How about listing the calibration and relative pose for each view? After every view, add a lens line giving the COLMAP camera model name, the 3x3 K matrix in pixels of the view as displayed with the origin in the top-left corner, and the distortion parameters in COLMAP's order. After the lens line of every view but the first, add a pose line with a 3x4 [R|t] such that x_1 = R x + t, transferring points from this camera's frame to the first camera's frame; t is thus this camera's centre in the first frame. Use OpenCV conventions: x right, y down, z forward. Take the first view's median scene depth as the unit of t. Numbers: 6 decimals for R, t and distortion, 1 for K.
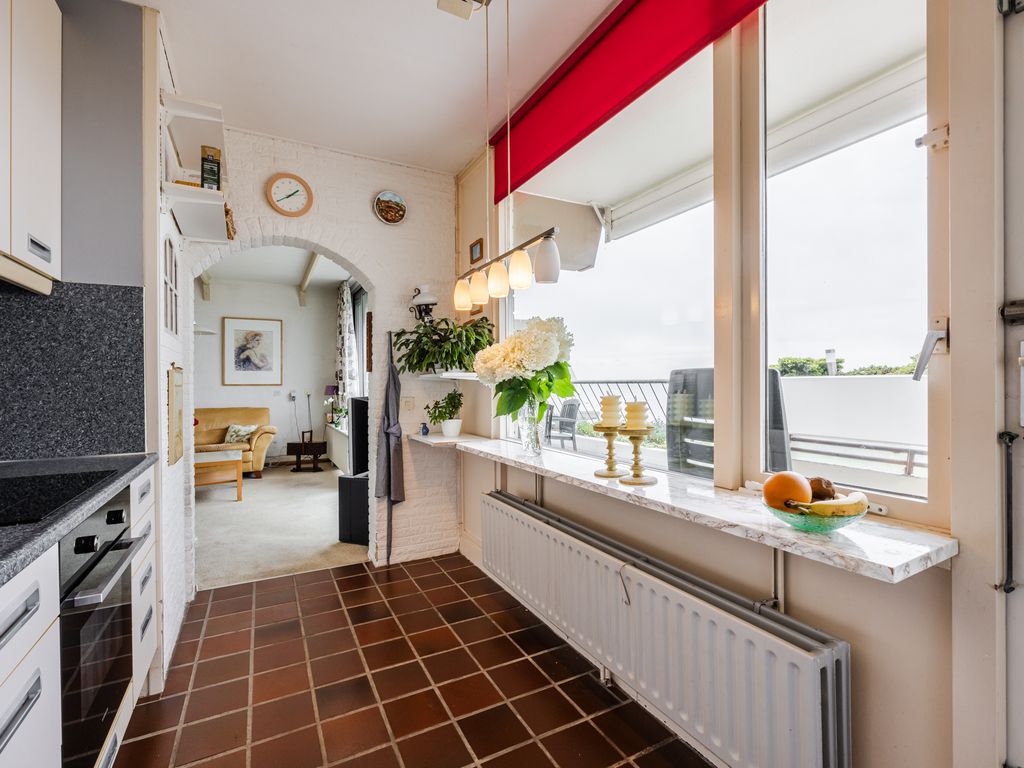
lens RADIAL K [[466.2, 0, 514.4], [0, 466.2, 380.9], [0, 0, 1]] dist [0.000314, 0.000156]
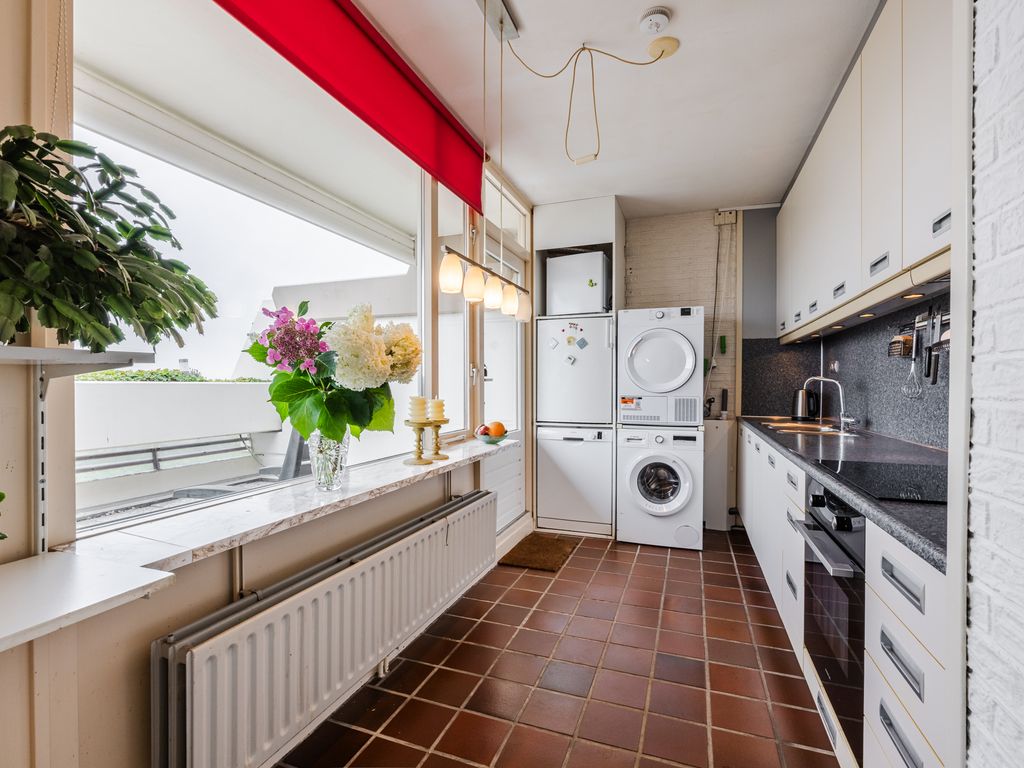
lens RADIAL K [[504.1, 0, 514.2], [0, 504.1, 389.5], [0, 0, 1]] dist [0.021250, 0.000024]
pose [[-0.659161, 0.001624, 0.752000, -0.863675], [0.003765, 0.999992, 0.001140, 0.010209], [-0.751993, 0.003583, -0.659162, 1.551792]]
